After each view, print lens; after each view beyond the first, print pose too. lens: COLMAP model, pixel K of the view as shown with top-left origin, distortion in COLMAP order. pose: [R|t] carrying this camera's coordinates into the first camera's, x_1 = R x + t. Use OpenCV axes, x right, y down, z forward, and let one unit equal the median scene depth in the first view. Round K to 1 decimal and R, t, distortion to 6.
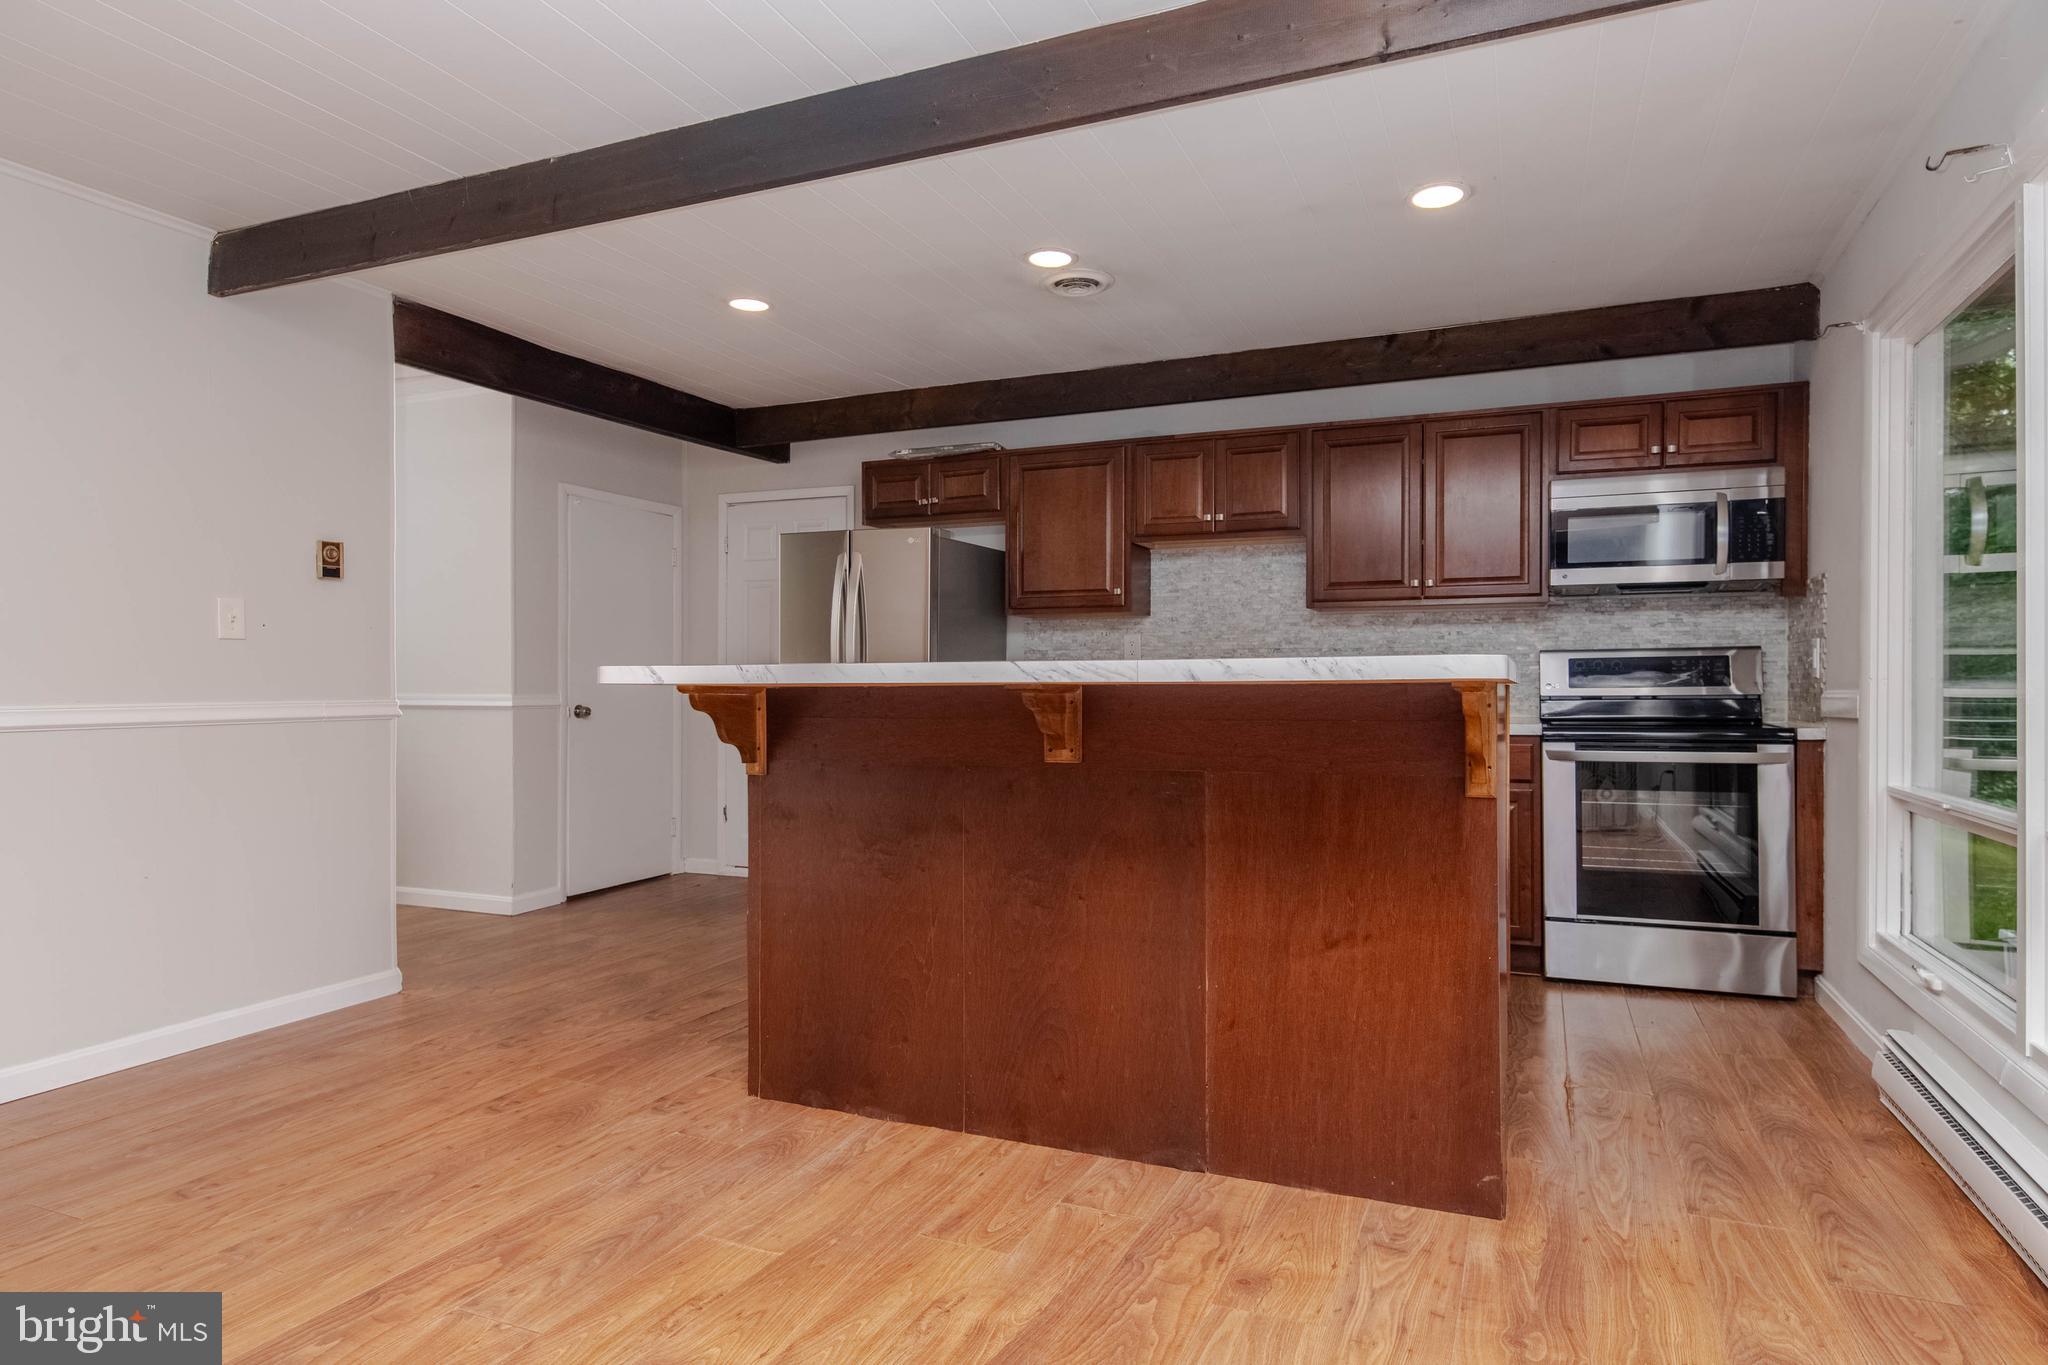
lens RADIAL K [[1126.6, 0, 1036.6], [0, 1126.6, 690.5], [0, 0, 1]] dist [0.004548, -0.001108]
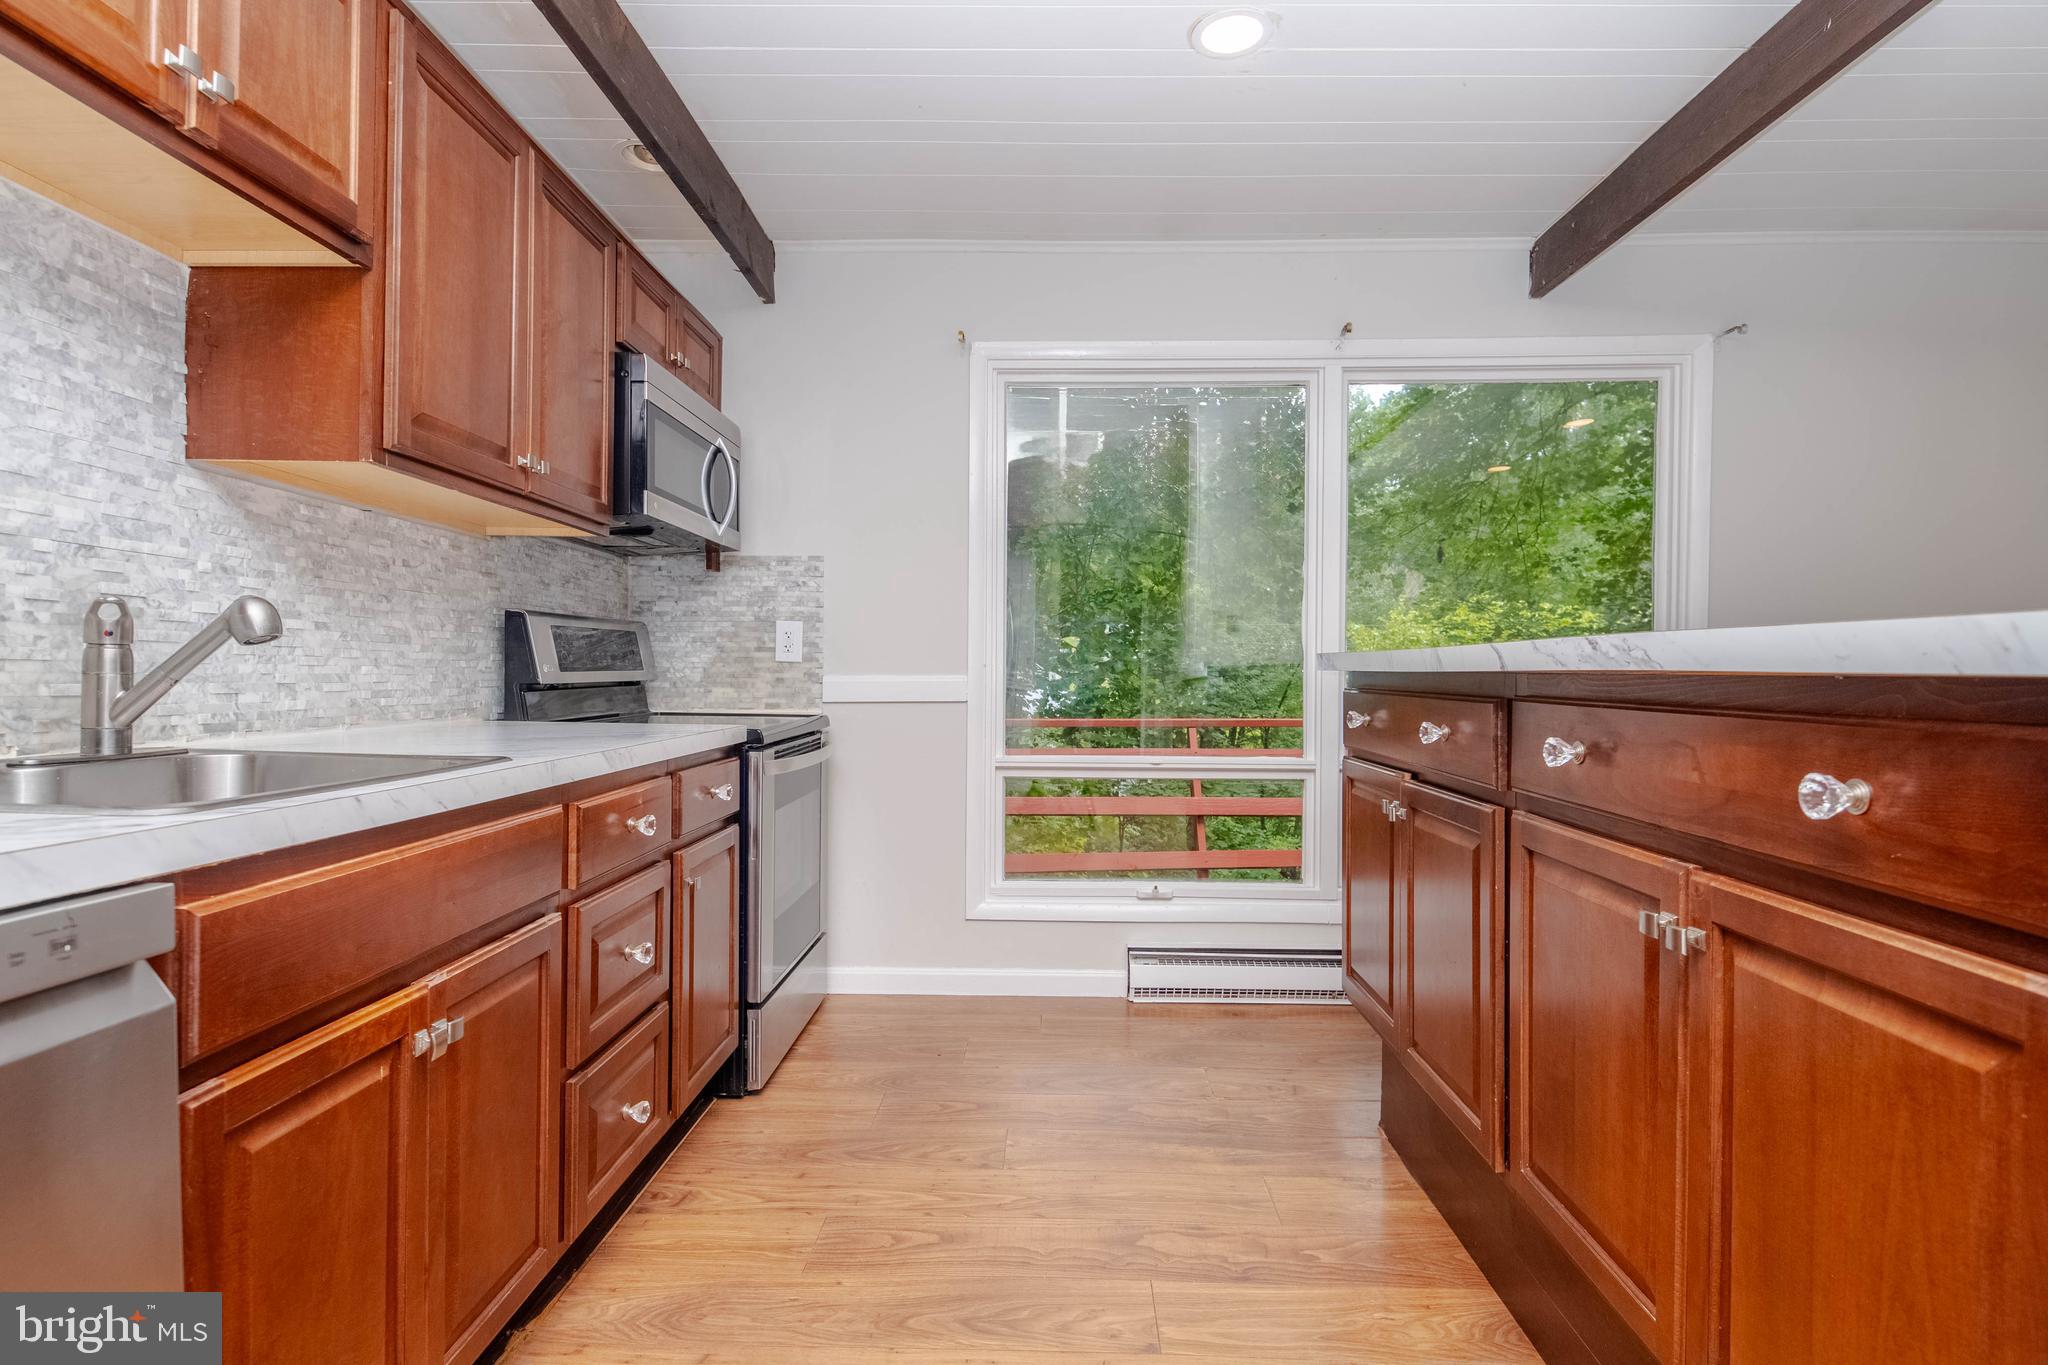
lens RADIAL K [[1057.9, 0, 1042.1], [0, 1057.9, 689.0], [0, 0, 1]] dist [0.006838, -0.009827]
pose [[-0.376749, -0.012454, 0.926232, -0.294480], [-0.001963, 0.999918, 0.012646, -0.001689], [-0.926313, 0.002946, -0.376742, 1.532984]]
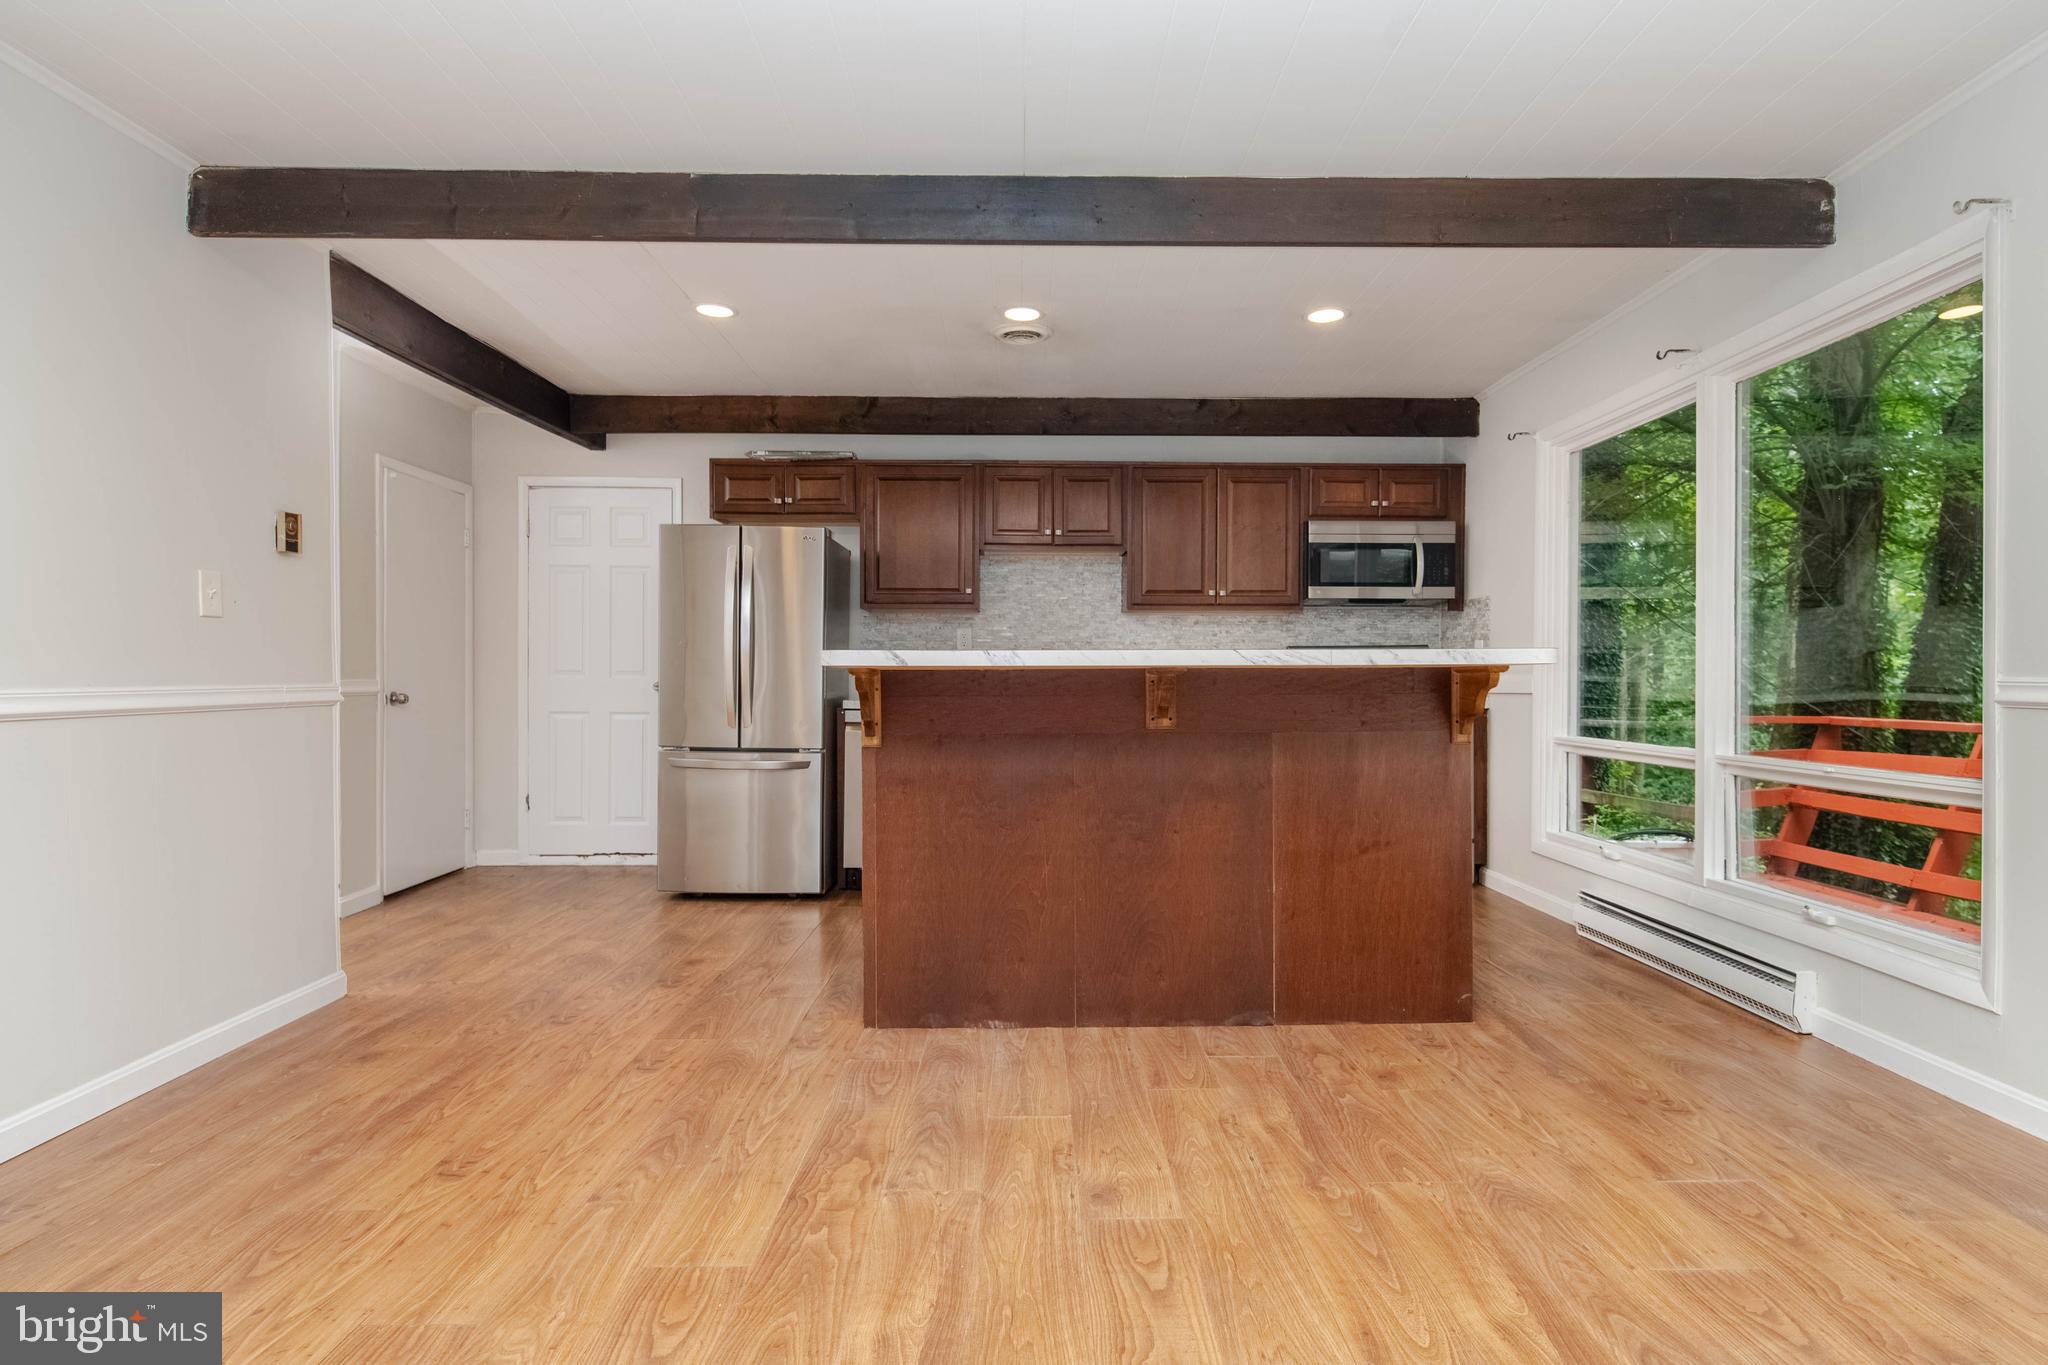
lens RADIAL K [[1057.9, 0, 1042.1], [0, 1057.9, 689.0], [0, 0, 1]] dist [0.006838, -0.009827]
pose [[0.916434, -0.004074, 0.400164, -0.517934], [0.000723, 0.999963, 0.008525, 0.006789], [-0.400184, -0.007523, 0.916404, -0.052269]]
